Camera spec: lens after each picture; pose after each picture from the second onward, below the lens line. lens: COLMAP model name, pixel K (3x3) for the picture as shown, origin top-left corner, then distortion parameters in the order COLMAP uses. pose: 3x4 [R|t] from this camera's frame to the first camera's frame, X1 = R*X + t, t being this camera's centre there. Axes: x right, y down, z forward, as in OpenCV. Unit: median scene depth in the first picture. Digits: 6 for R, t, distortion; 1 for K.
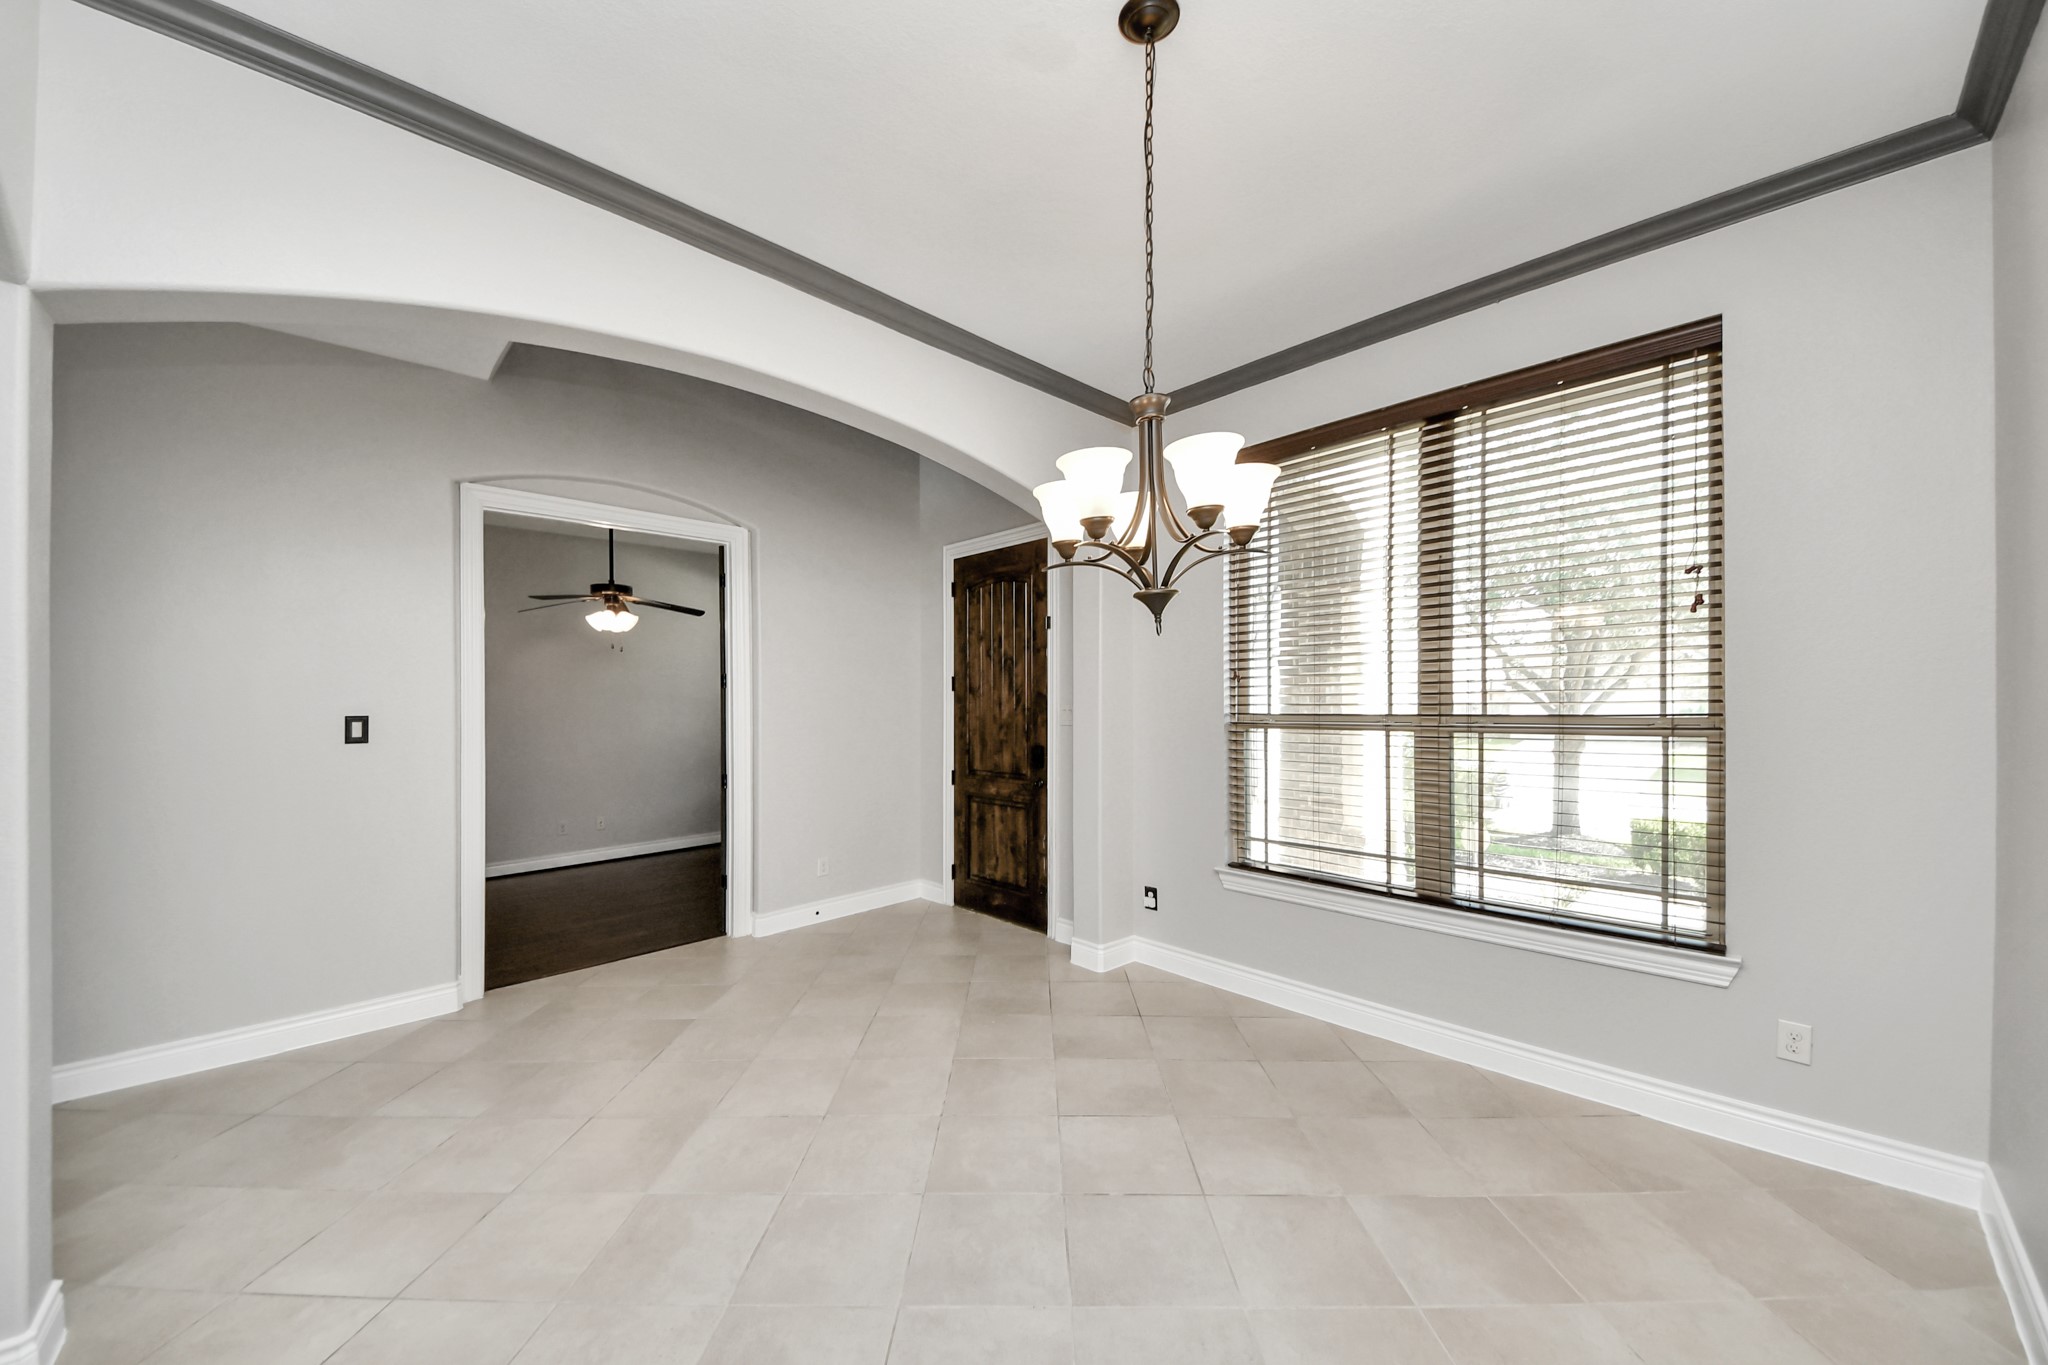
lens RADIAL K [[741.4, 0, 1014.3], [0, 741.4, 694.9], [0, 0, 1]] dist [0.022352, -0.000140]
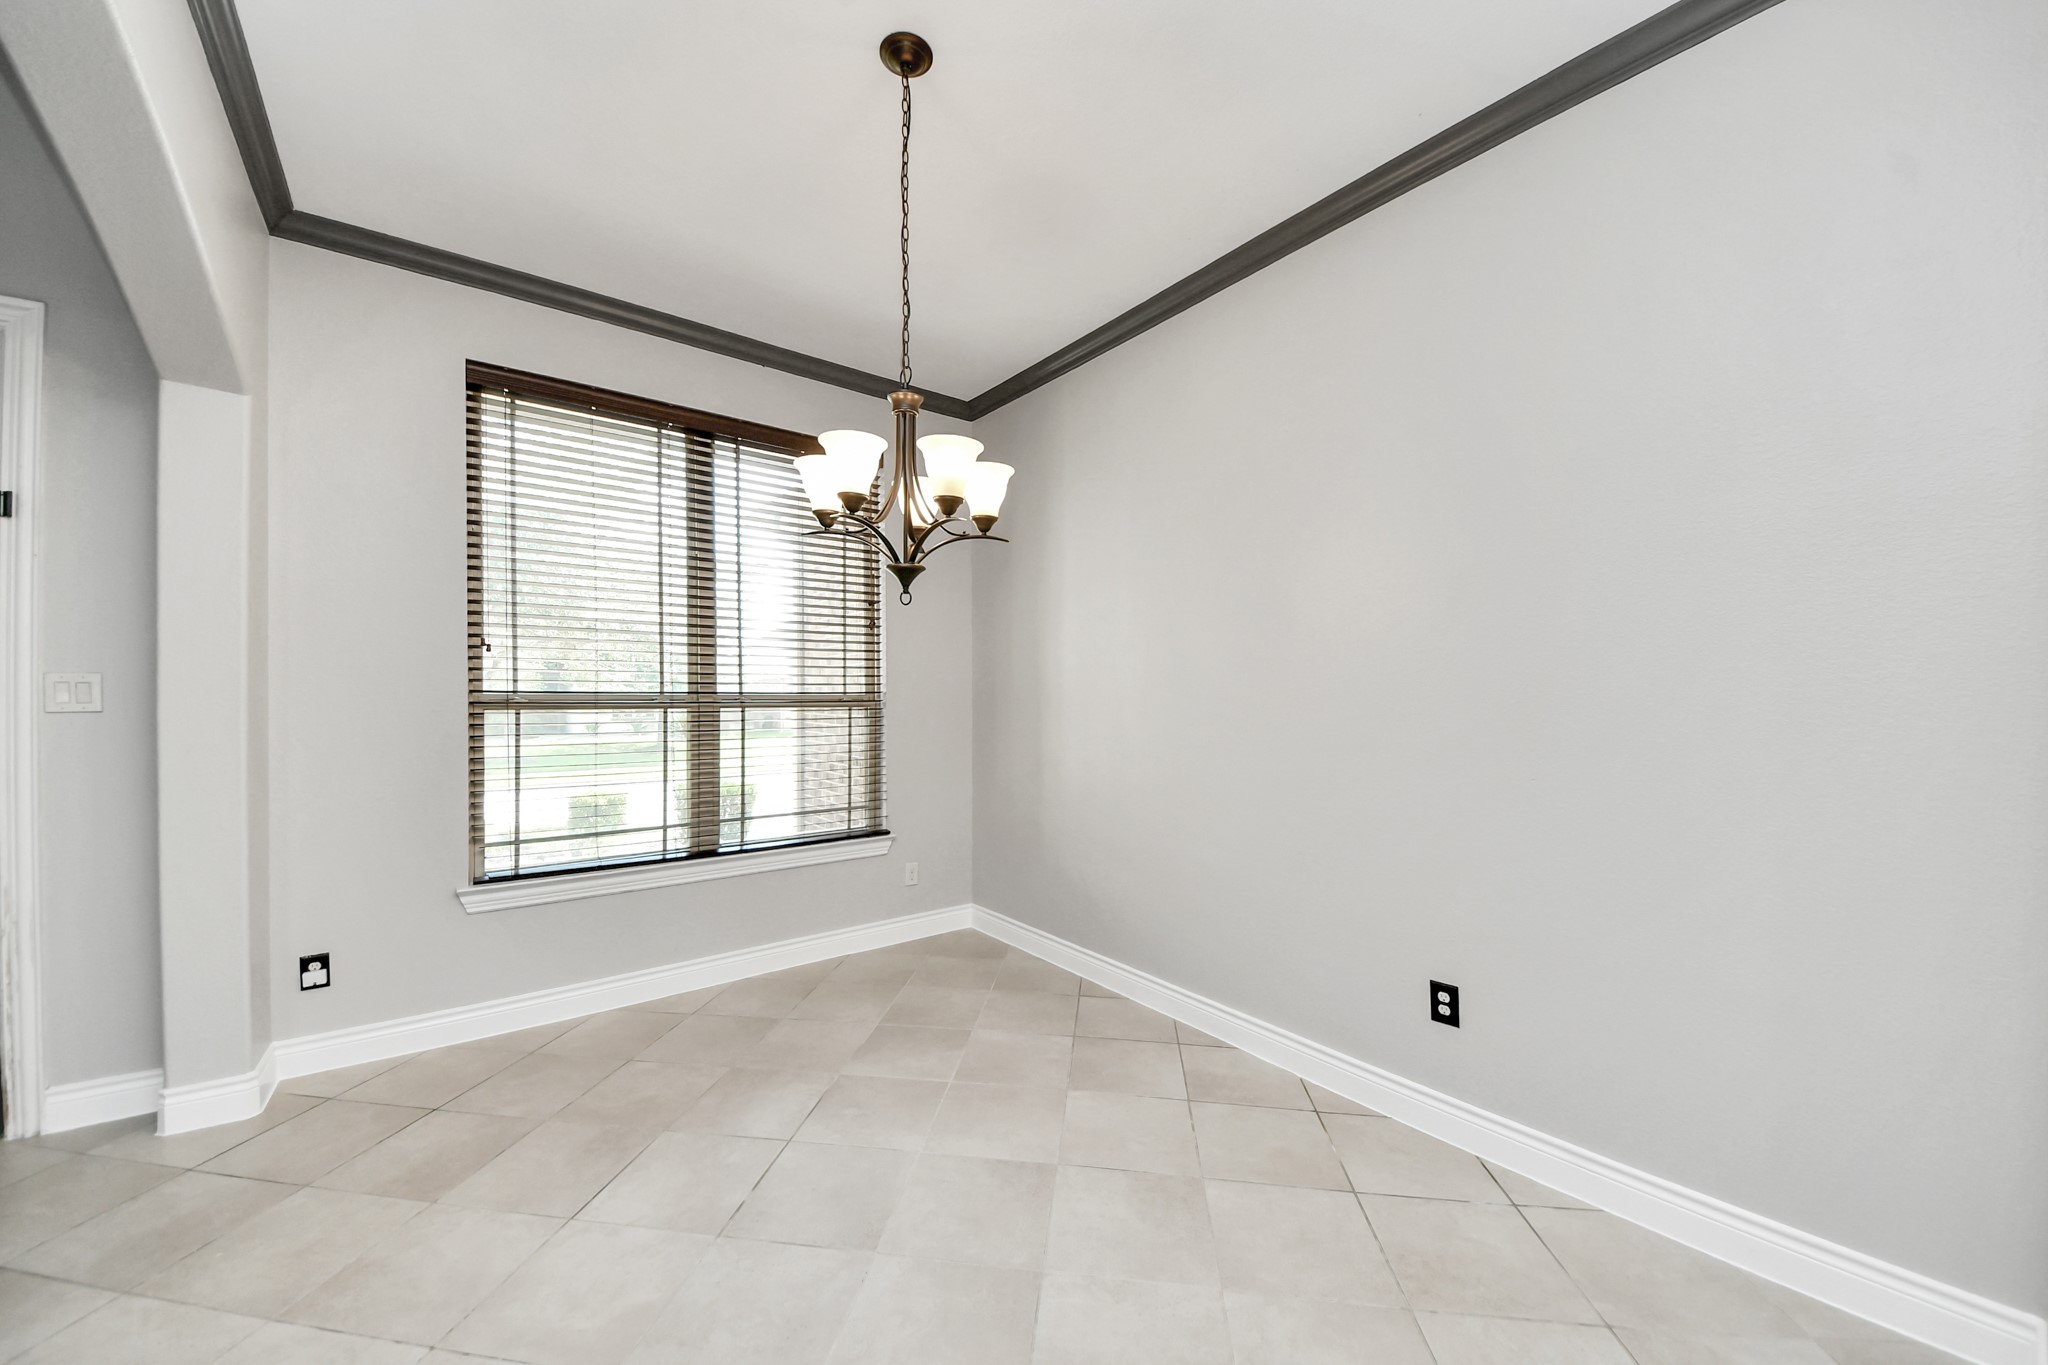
lens RADIAL K [[741.4, 0, 1014.3], [0, 741.4, 694.9], [0, 0, 1]] dist [0.022352, -0.000140]
pose [[0.150464, 0.013219, 0.988527, -0.507575], [-0.008737, 0.999889, -0.012041, 0.040941], [-0.988577, -0.006825, 0.150563, 0.374583]]
